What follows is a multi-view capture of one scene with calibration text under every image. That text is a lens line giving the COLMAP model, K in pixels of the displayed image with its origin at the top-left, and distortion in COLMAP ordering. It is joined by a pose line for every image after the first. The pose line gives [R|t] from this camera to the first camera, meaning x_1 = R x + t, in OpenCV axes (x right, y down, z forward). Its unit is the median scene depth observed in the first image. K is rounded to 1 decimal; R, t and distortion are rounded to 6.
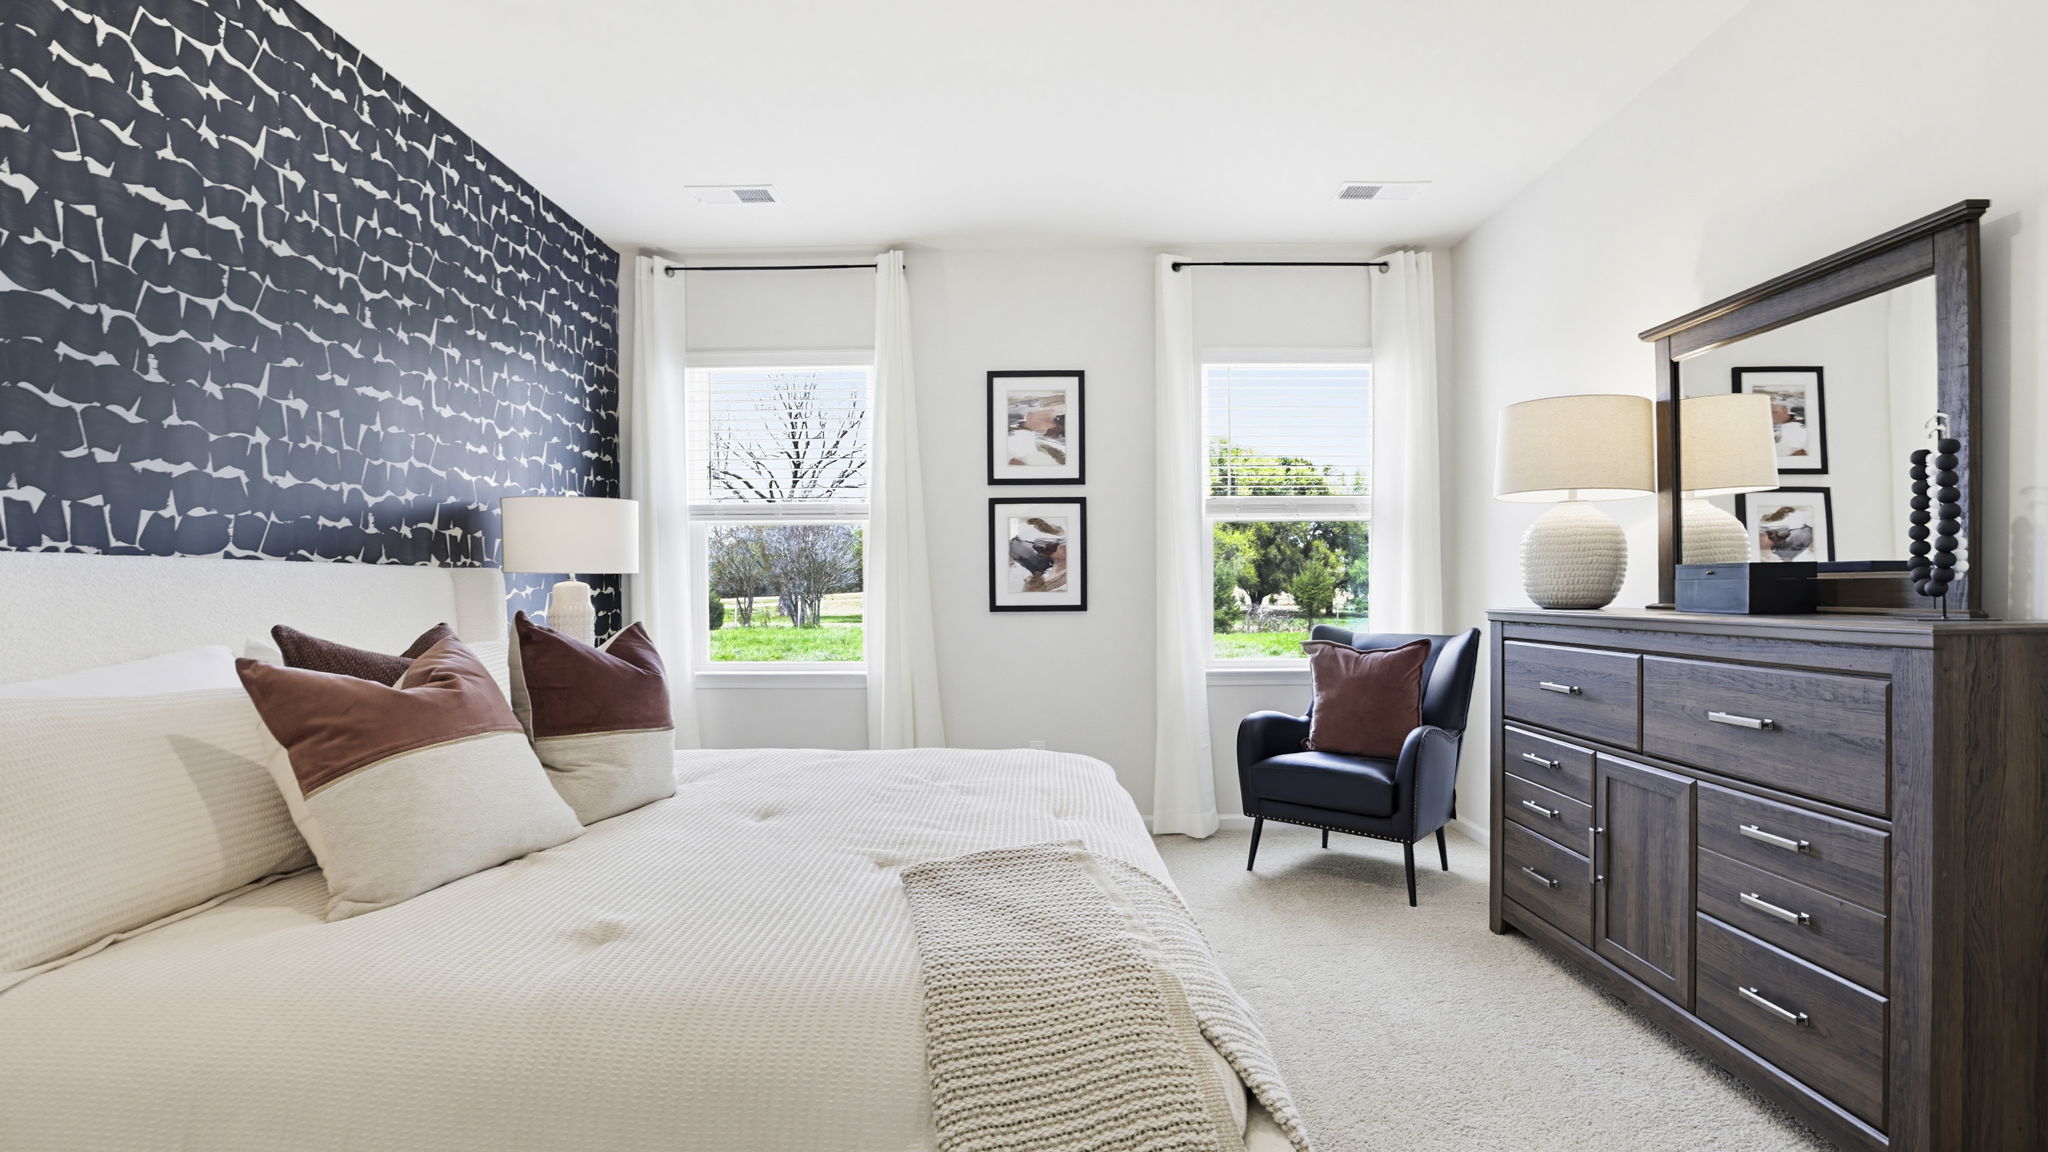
lens RADIAL K [[942.5, 0, 1025.9], [0, 942.5, 591.1], [0, 0, 1]] dist [-0.016936, 0.006237]
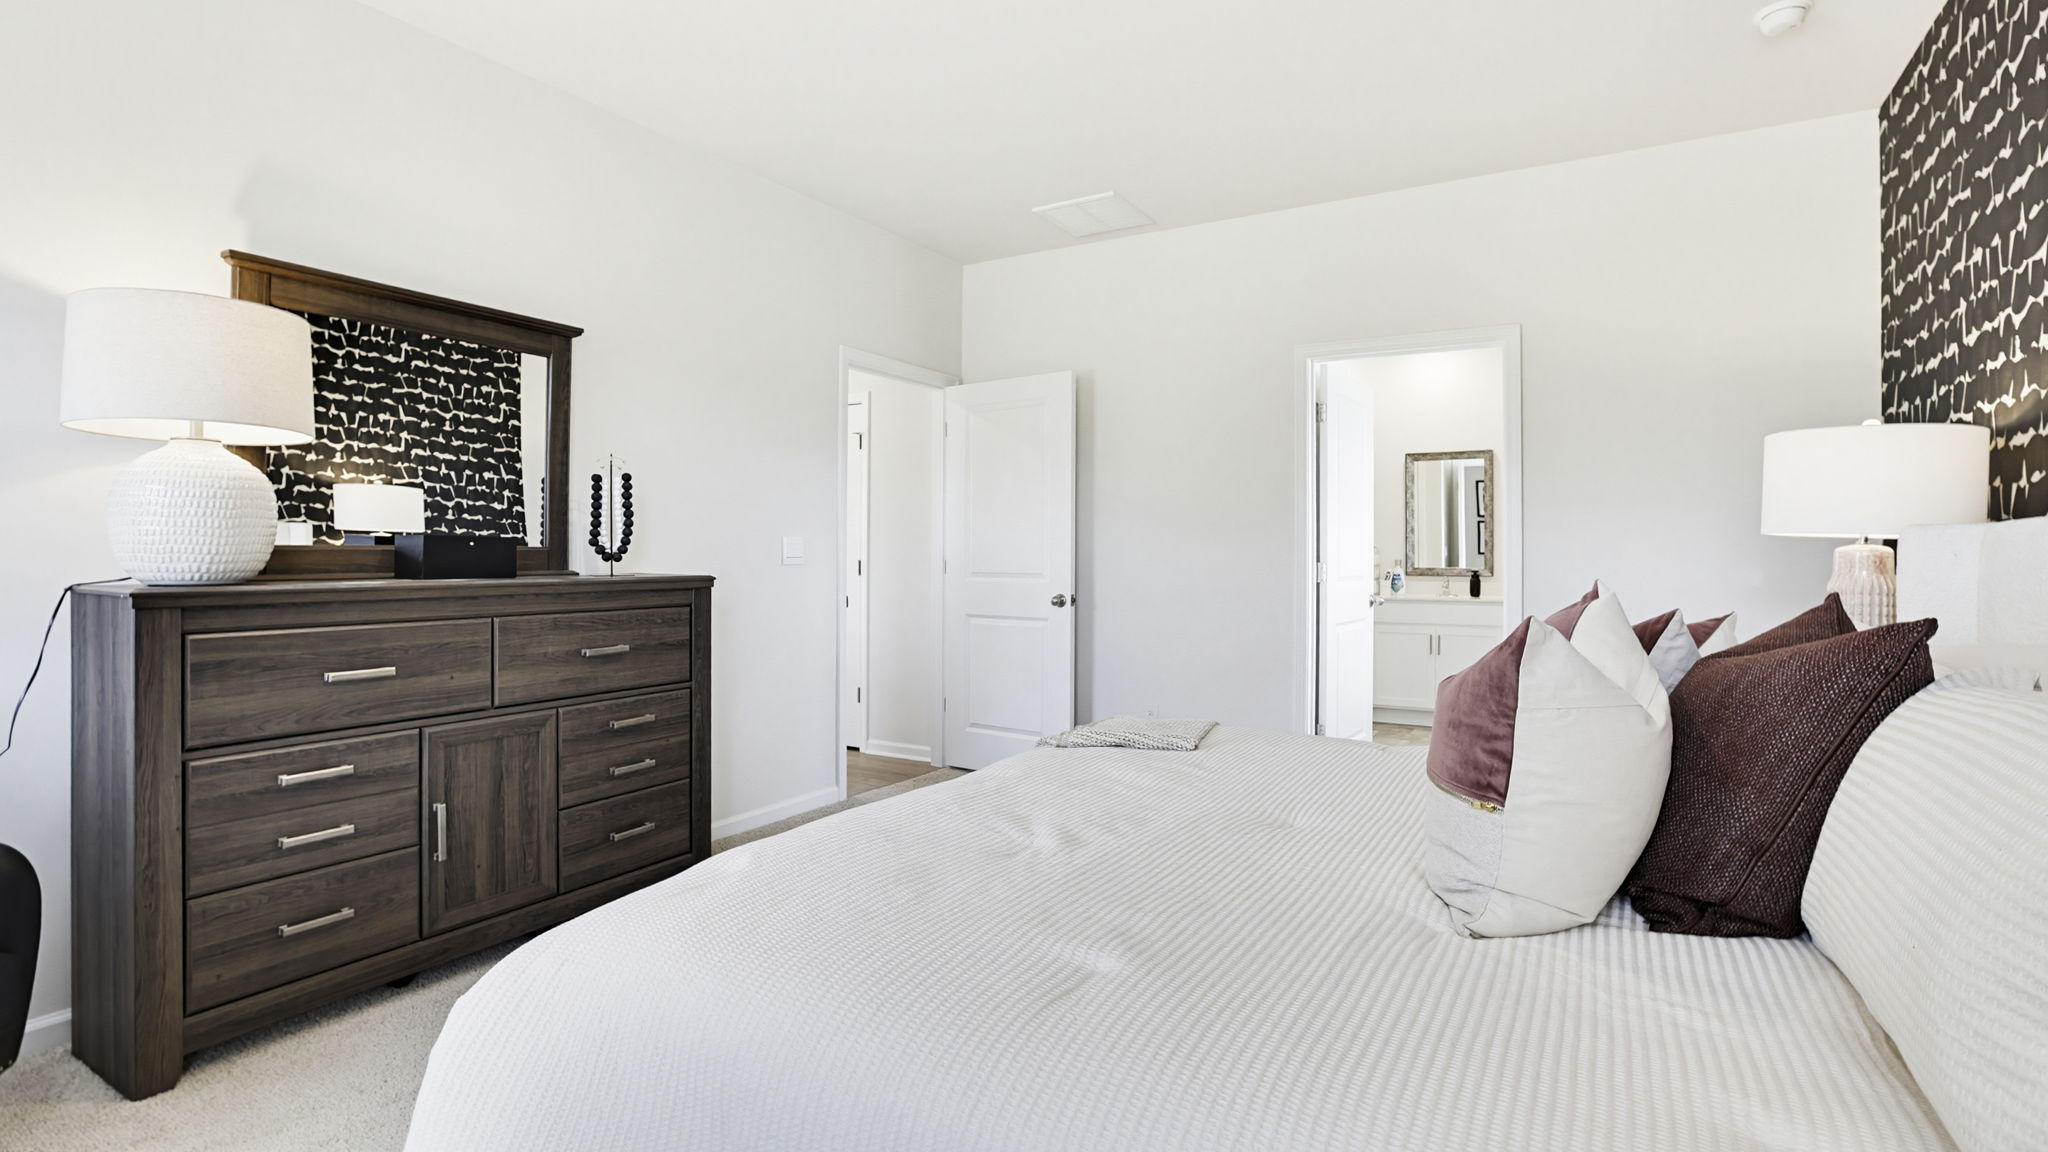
lens RADIAL K [[942.5, 0, 1025.5], [0, 942.5, 560.9], [0, 0, 1]] dist [-0.016936, 0.006237]
pose [[-0.850864, -0.003441, 0.525375, -0.279436], [0.001493, 0.999959, 0.008968, -0.004484], [-0.525384, 0.008415, -0.850824, 1.002201]]
